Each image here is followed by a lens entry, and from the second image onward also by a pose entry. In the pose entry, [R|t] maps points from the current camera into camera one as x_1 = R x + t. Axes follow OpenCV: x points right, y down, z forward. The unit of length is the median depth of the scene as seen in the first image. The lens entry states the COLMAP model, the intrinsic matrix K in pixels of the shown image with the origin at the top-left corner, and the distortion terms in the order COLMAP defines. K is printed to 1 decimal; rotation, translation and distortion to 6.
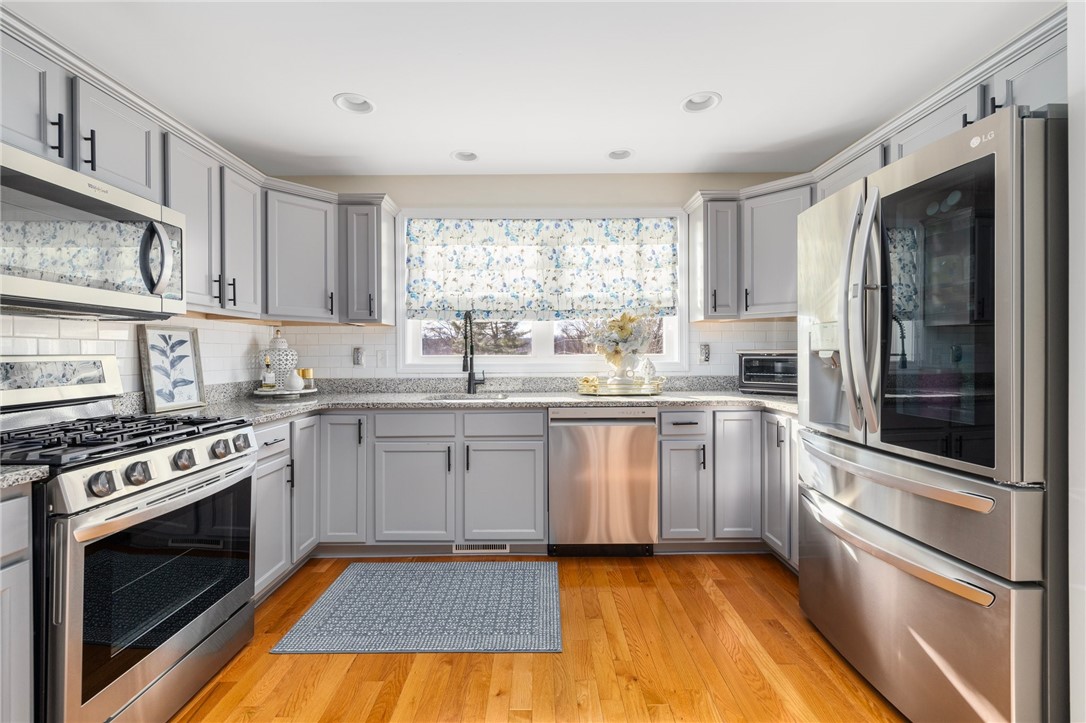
lens RADIAL K [[460.7, 0, 540.8], [0, 460.7, 355.3], [0, 0, 1]] dist [-0.001094, -0.000209]
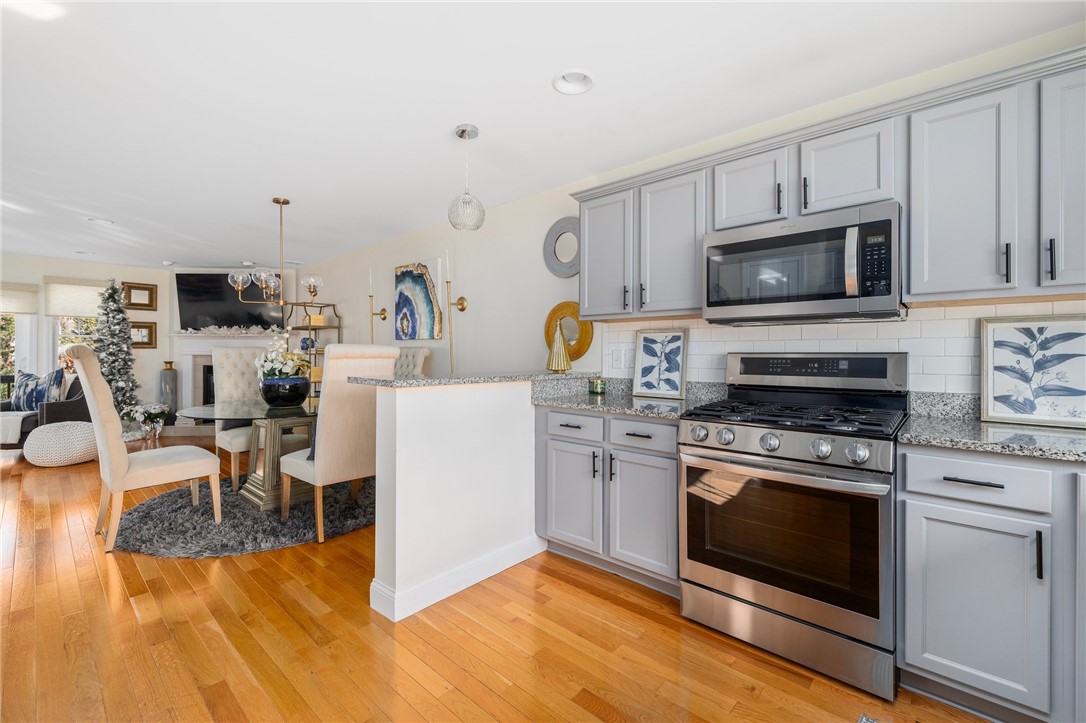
lens RADIAL K [[460.7, 0, 544.3], [0, 460.7, 351.5], [0, 0, 1]] dist [-0.001094, -0.000209]
pose [[-0.671282, 0.003991, -0.741191, 0.271745], [-0.000578, 0.999982, 0.005908, -0.006993], [0.741202, 0.004395, -0.671268, 0.768944]]
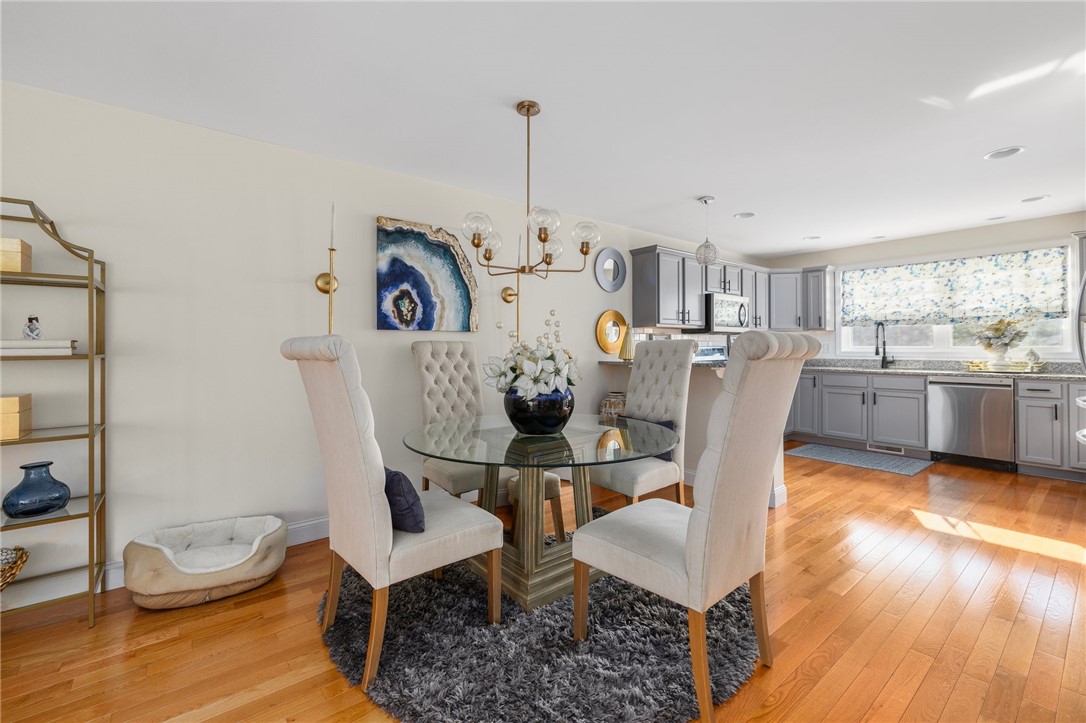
lens RADIAL K [[460.7, 0, 532.4], [0, 460.7, 346.5], [0, 0, 1]] dist [-0.001094, -0.000209]
pose [[0.614286, 0.000637, -0.789083, 0.466708], [-0.000790, 1.000000, 0.000193, -0.000007], [0.789083, 0.000505, 0.614286, -1.284064]]
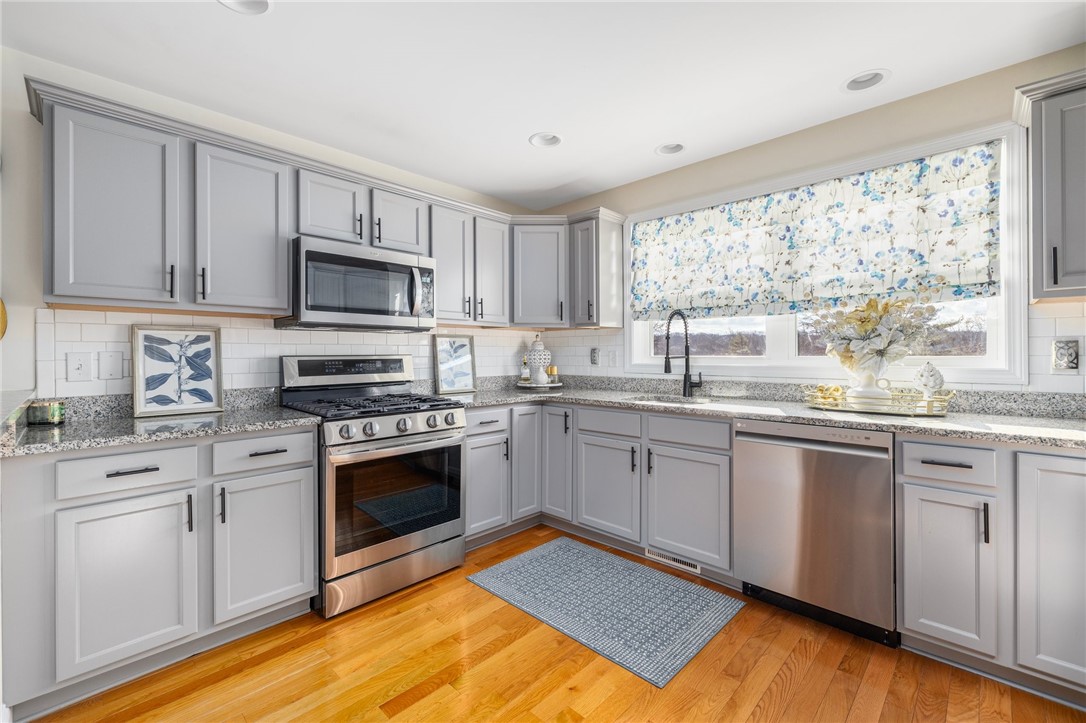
lens RADIAL K [[460.7, 0, 537.6], [0, 460.7, 354.9], [0, 0, 1]] dist [-0.001094, -0.000209]
pose [[0.714625, 0.004648, -0.699492, 0.335370], [-0.003093, 0.999989, 0.003485, -0.005383], [0.699500, -0.000327, 0.714632, 0.128137]]
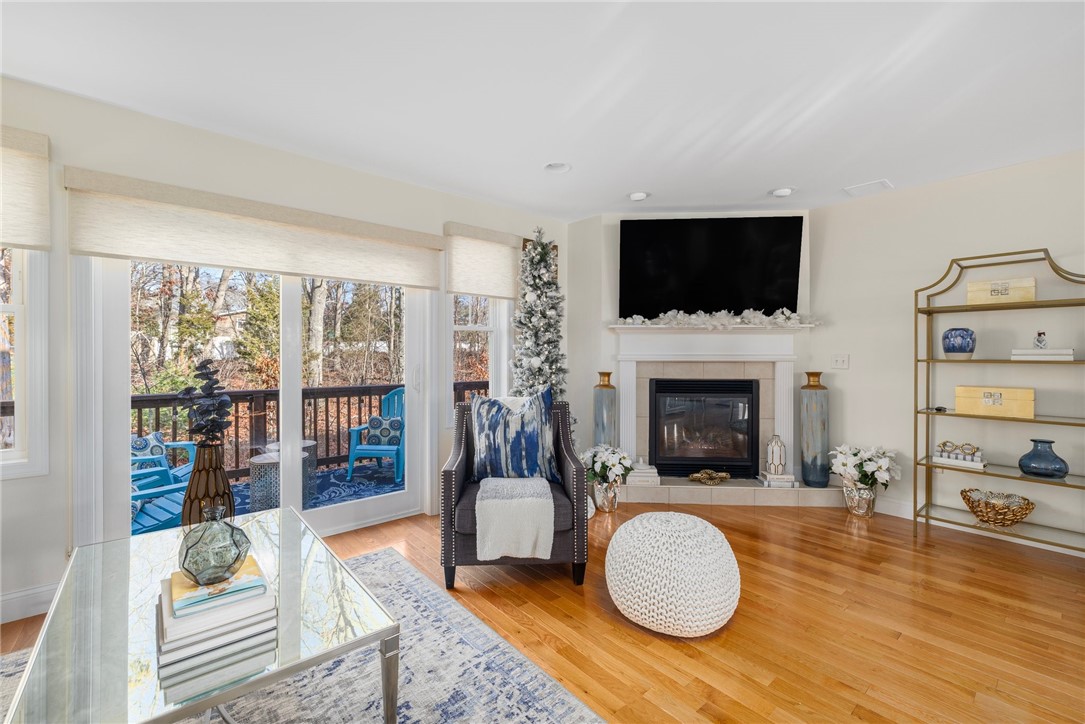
lens RADIAL K [[460.3, 0, 539.2], [0, 460.3, 357.7], [0, 0, 1]] dist [-0.001094, -0.000209]
pose [[-0.760301, 0.010110, -0.649492, 0.884529], [-0.000261, 0.999874, 0.015869, -0.006266], [0.649570, 0.012235, -0.760203, -1.413888]]
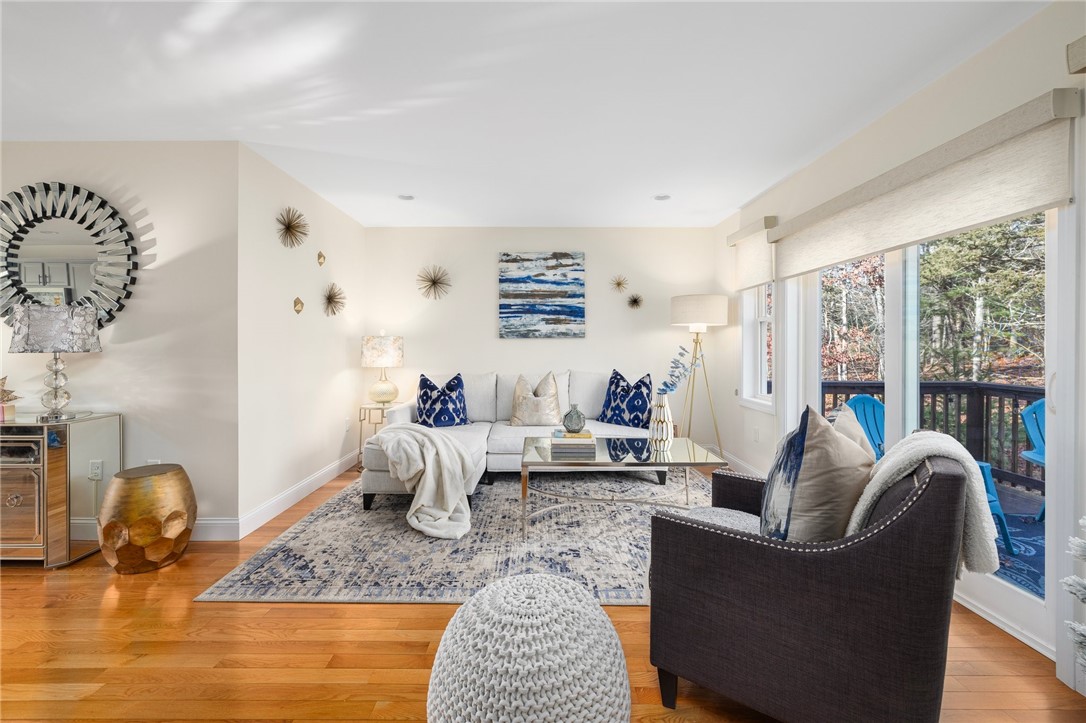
lens RADIAL K [[460.7, 0, 541.1], [0, 460.7, 350.1], [0, 0, 1]] dist [-0.001094, -0.000209]
pose [[-0.017220, -0.007382, 0.999824, -0.313192], [0.004504, 0.999962, 0.007461, 0.006848], [-0.999842, 0.004631, -0.017186, -1.869914]]
